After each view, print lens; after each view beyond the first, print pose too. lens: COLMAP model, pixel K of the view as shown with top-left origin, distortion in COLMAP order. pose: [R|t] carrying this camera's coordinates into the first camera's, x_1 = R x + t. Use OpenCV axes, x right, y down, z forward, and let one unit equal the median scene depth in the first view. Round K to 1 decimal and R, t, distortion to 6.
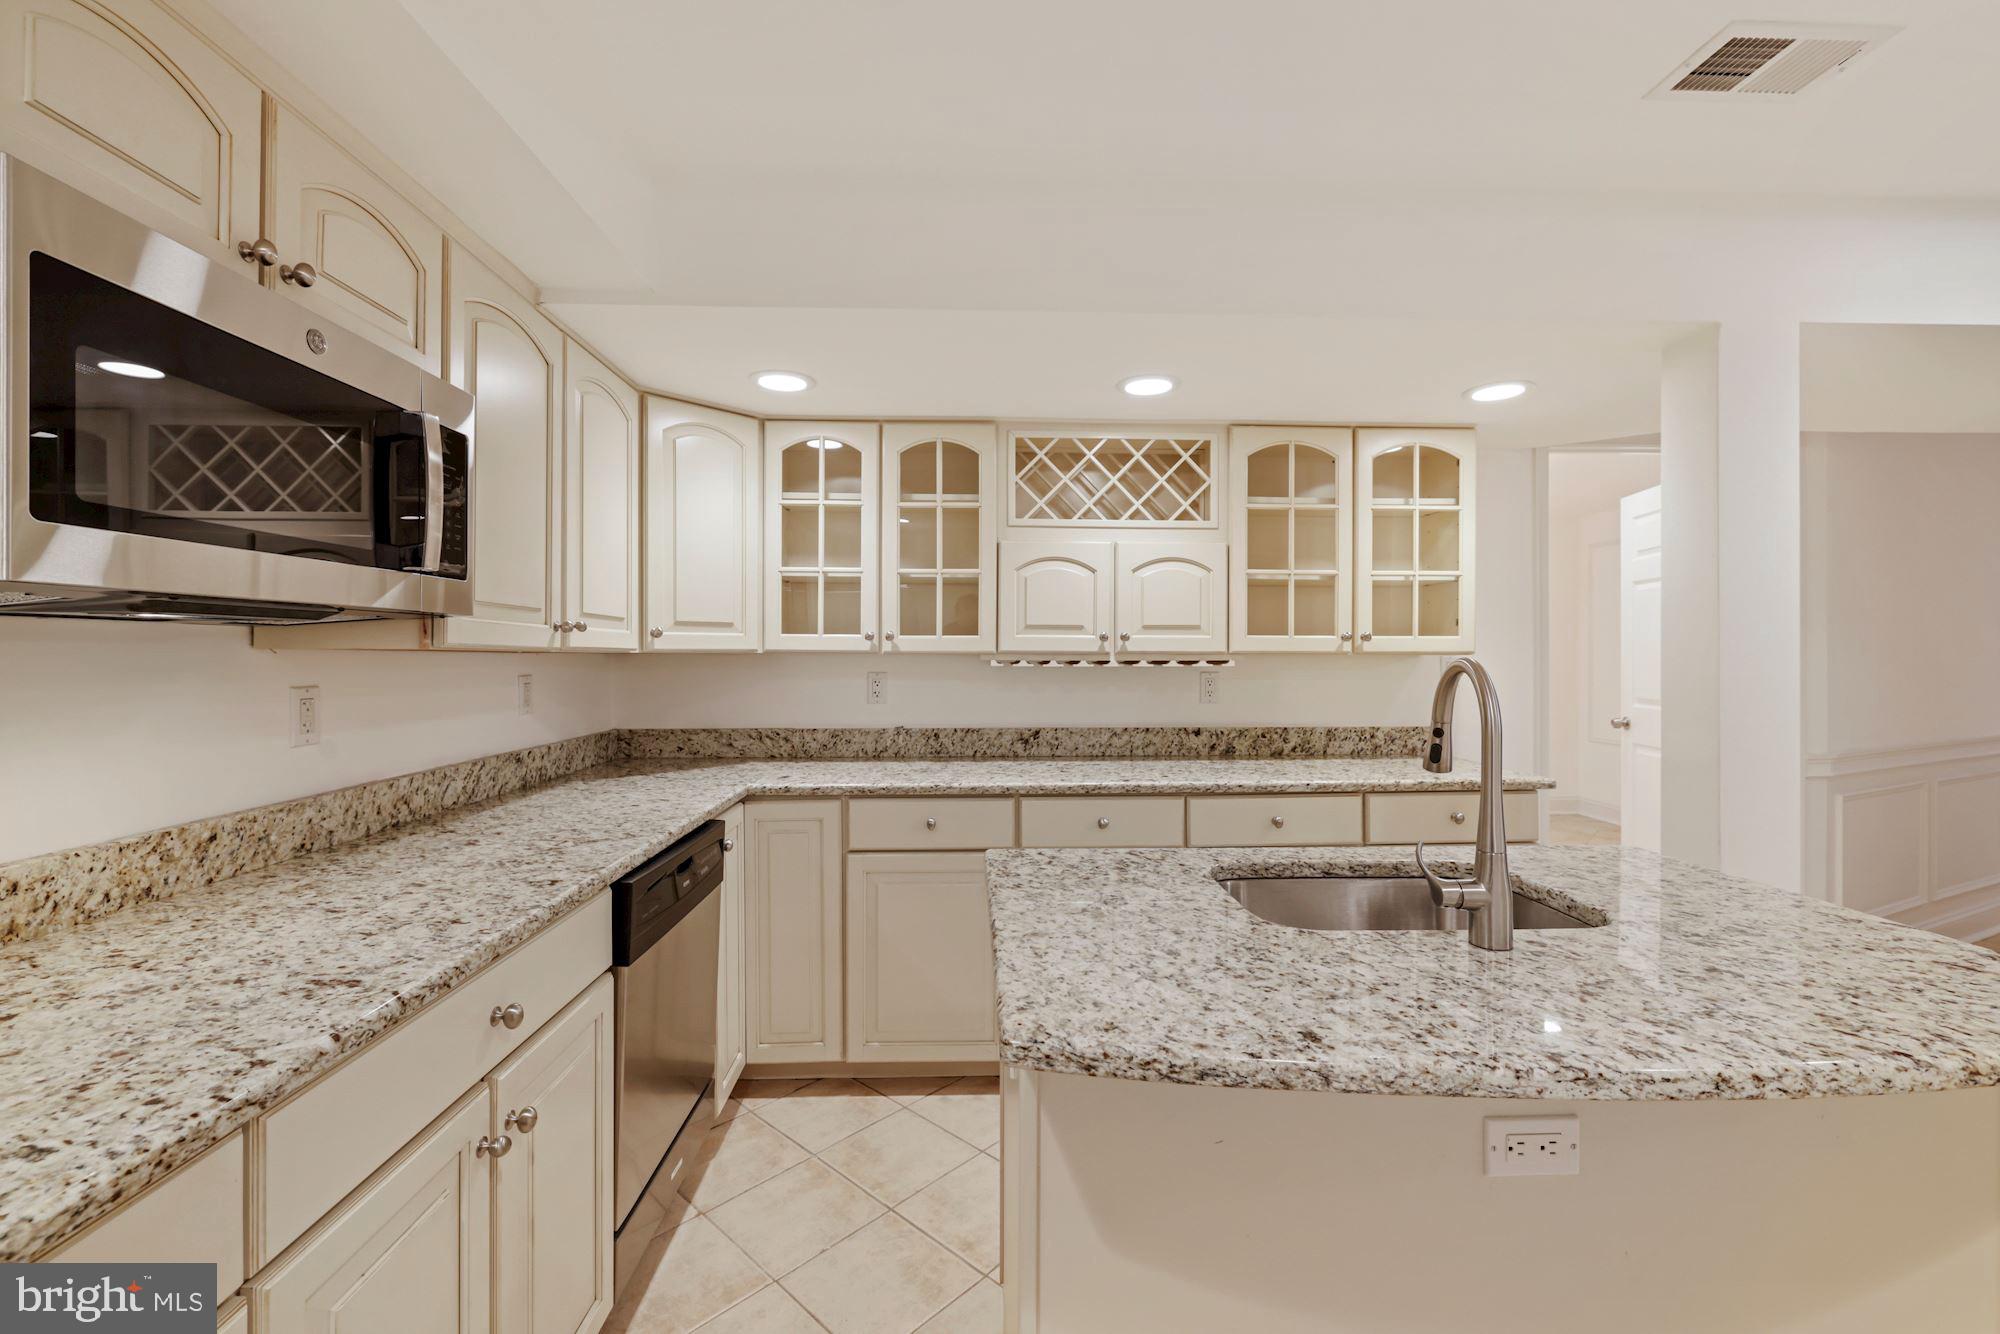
lens RADIAL K [[840.9, 0, 997.8], [0, 840.9, 658.9], [0, 0, 1]] dist [-0.000195, -0.000029]
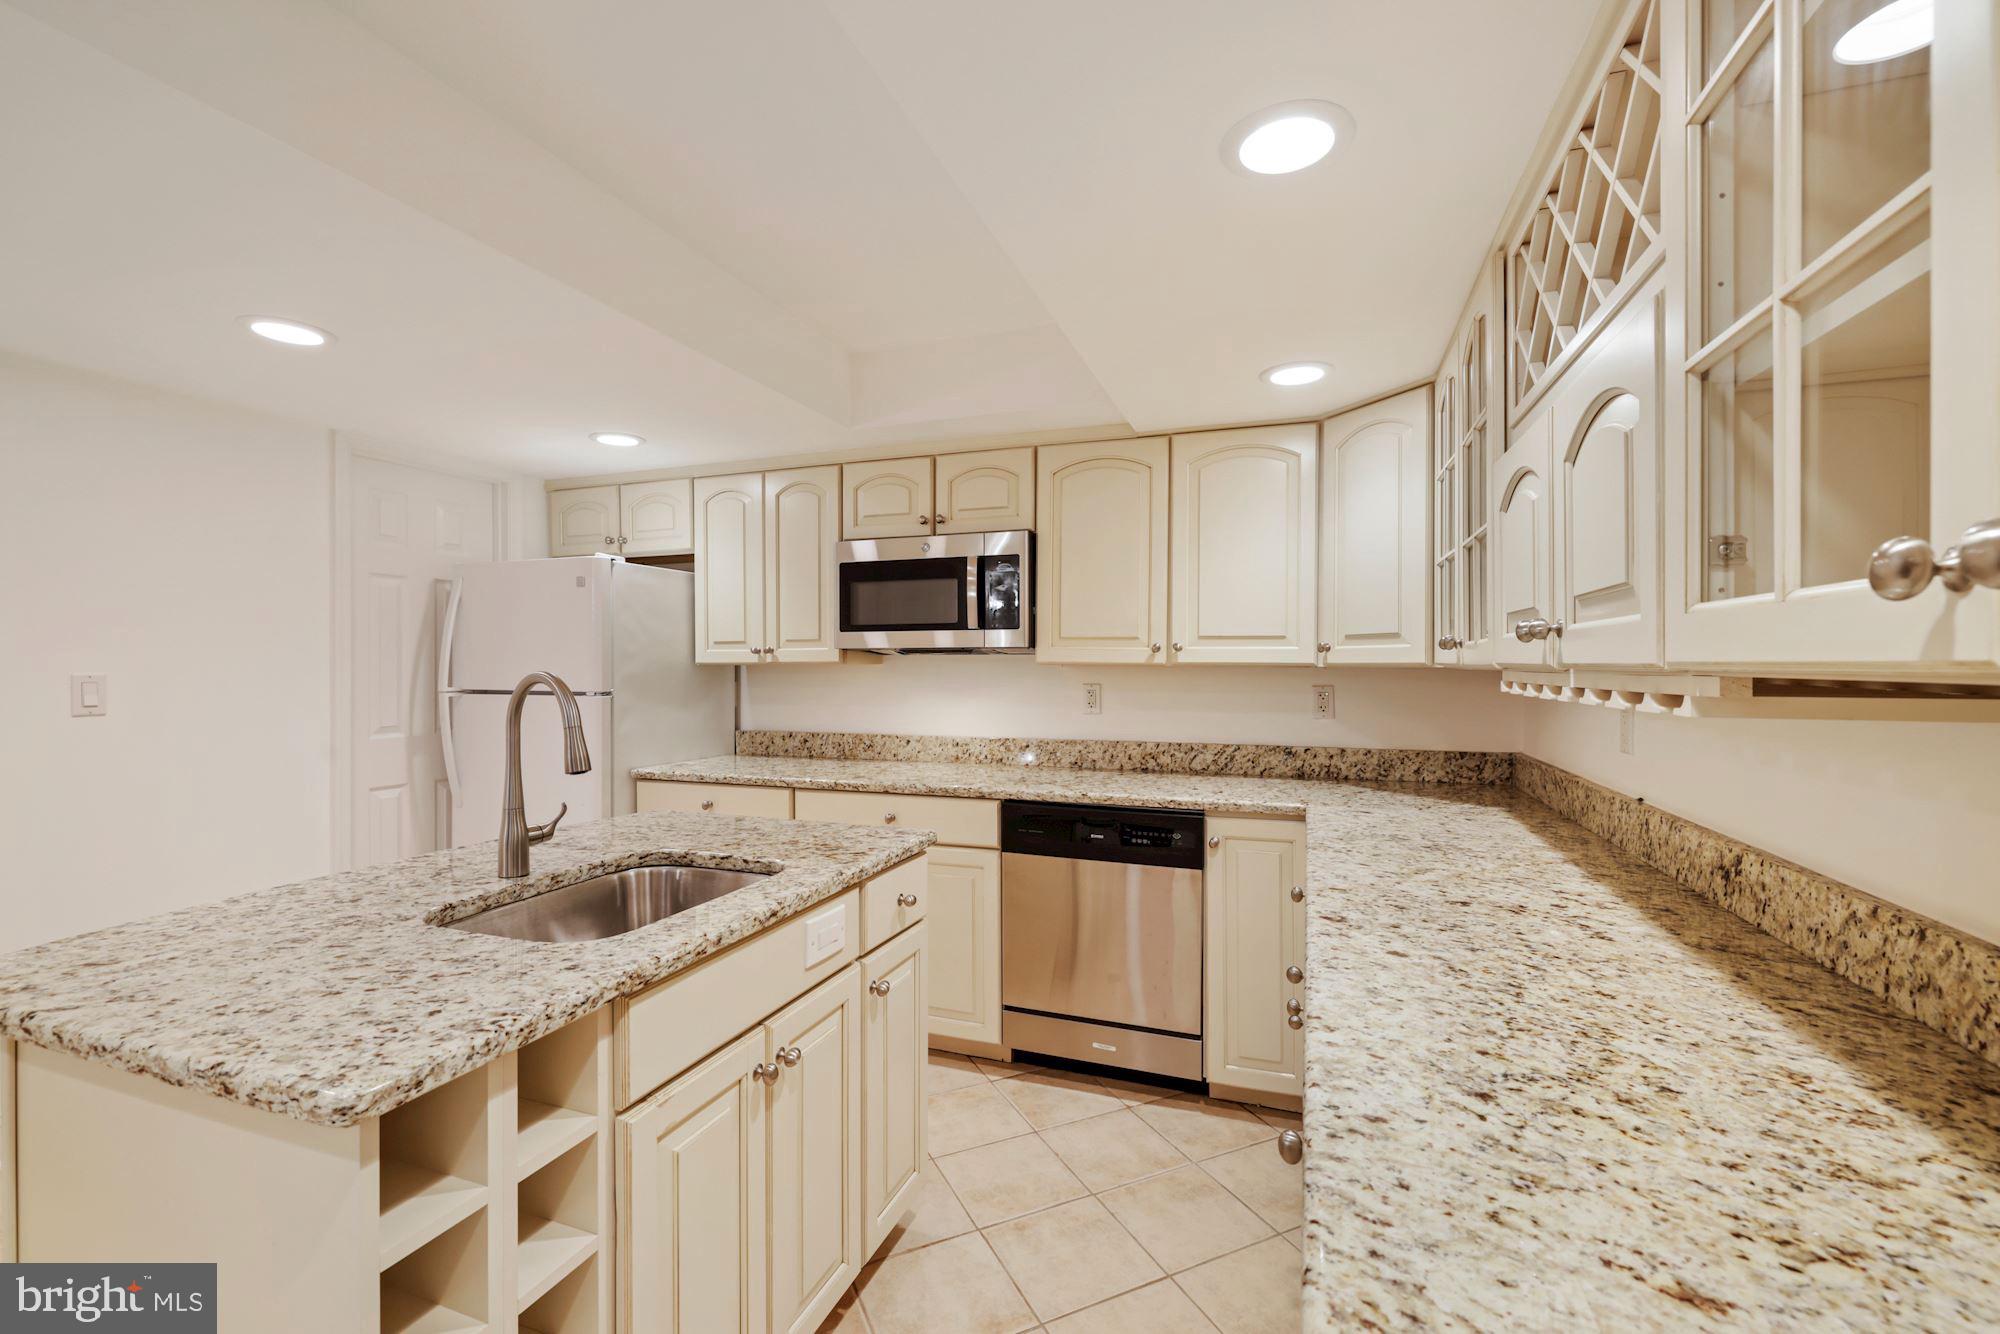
lens RADIAL K [[840.9, 0, 1005.7], [0, 840.9, 669.9], [0, 0, 1]] dist [-0.000195, -0.000029]
pose [[-0.364921, 0.005152, -0.931024, 0.623268], [-0.006295, 0.999948, 0.008001, -0.007828], [0.931017, 0.008781, -0.364870, 0.896173]]
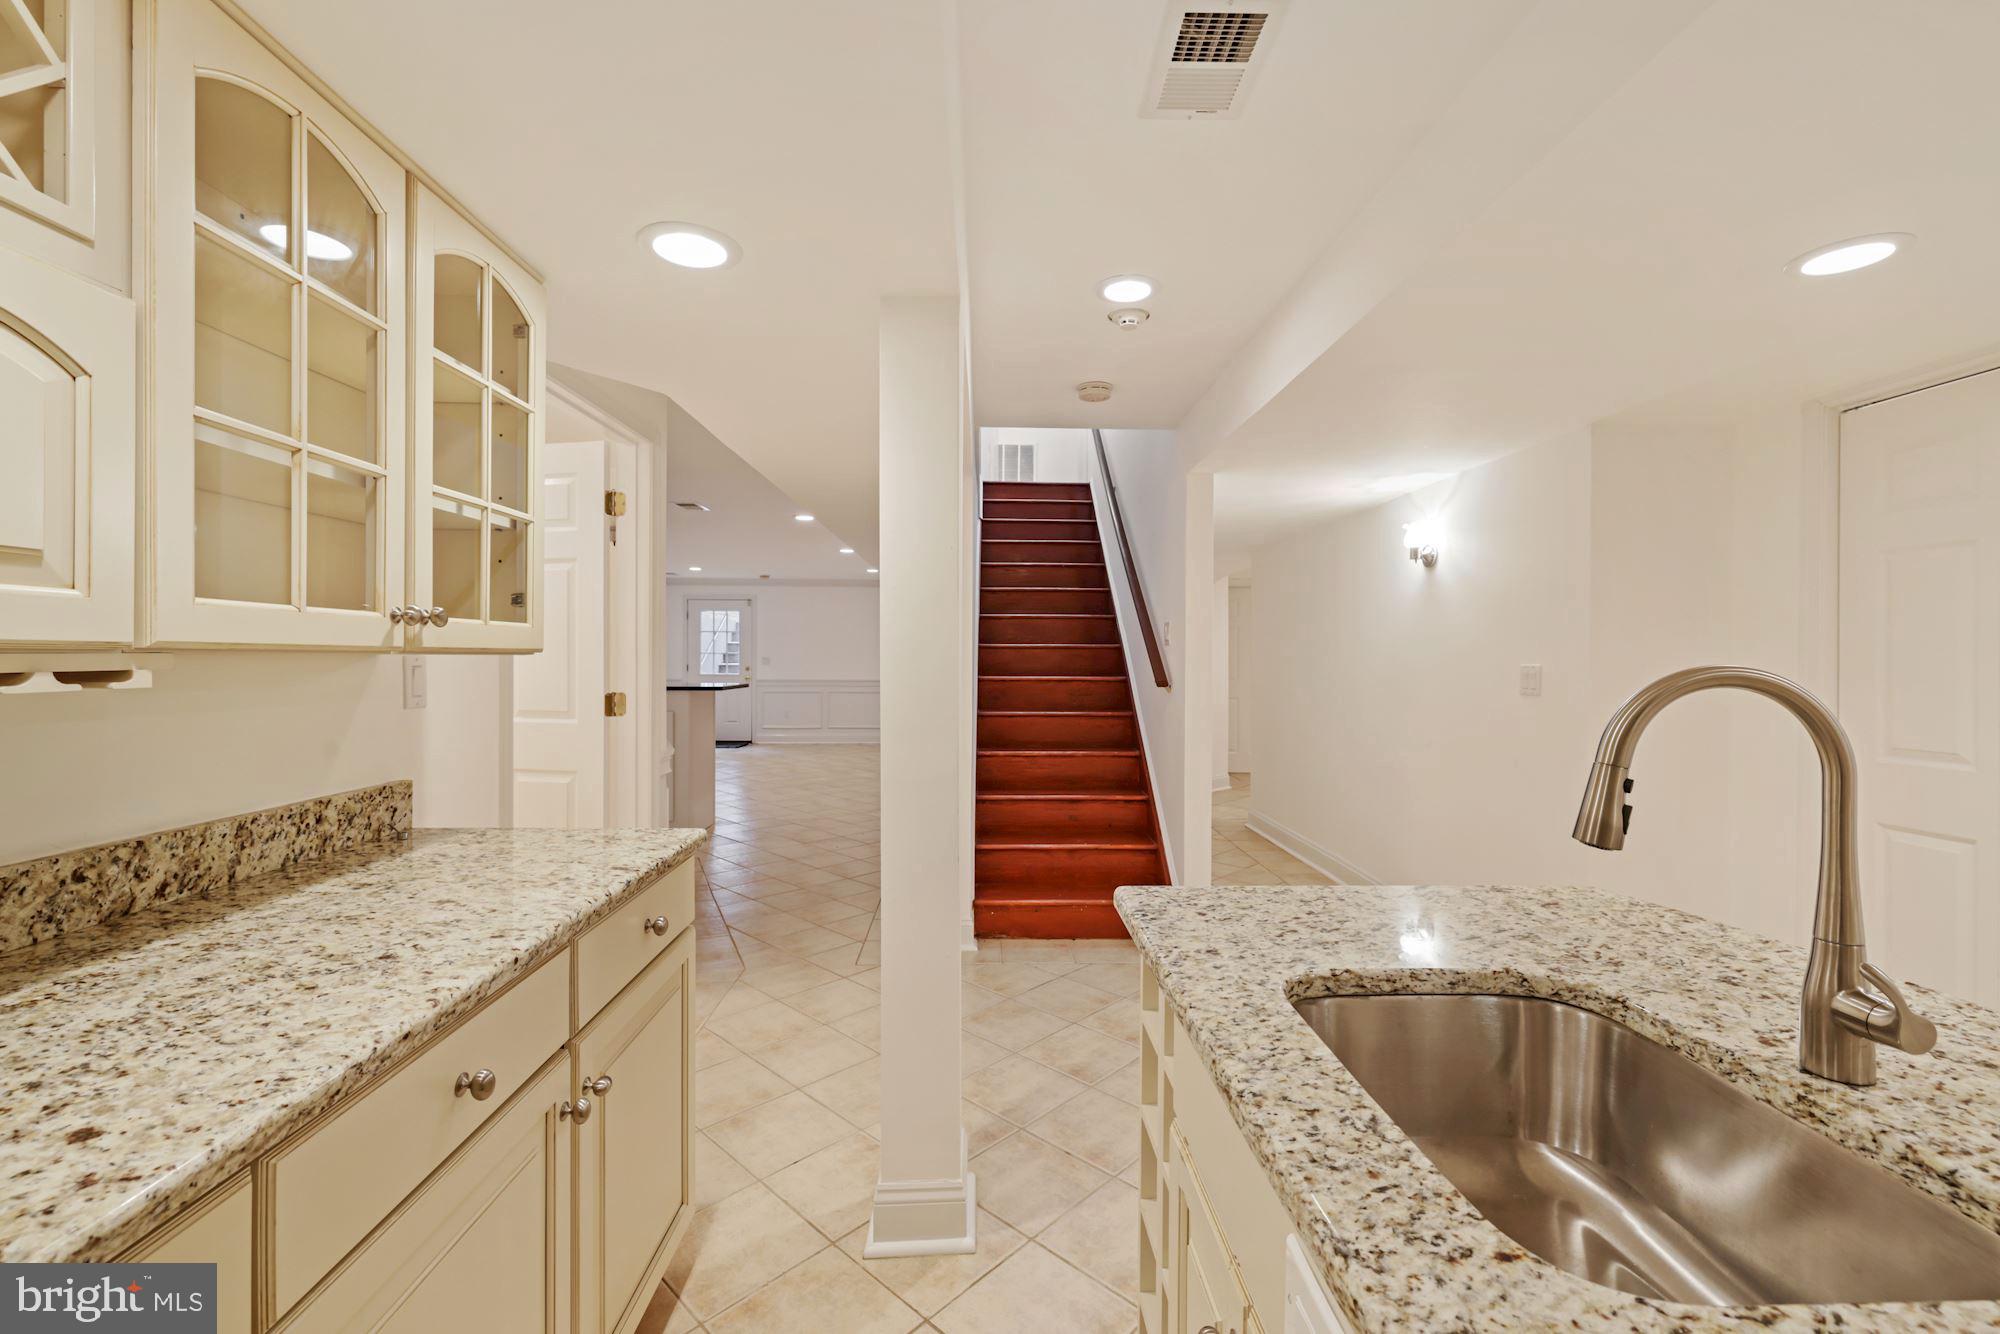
lens RADIAL K [[840.9, 0, 997.4], [0, 840.9, 667.9], [0, 0, 1]] dist [-0.000195, -0.000029]
pose [[0.006008, -0.012375, 0.999905, -0.047460], [-0.000506, 0.999923, 0.012378, -0.003244], [-0.999982, -0.000581, 0.006002, 0.669931]]
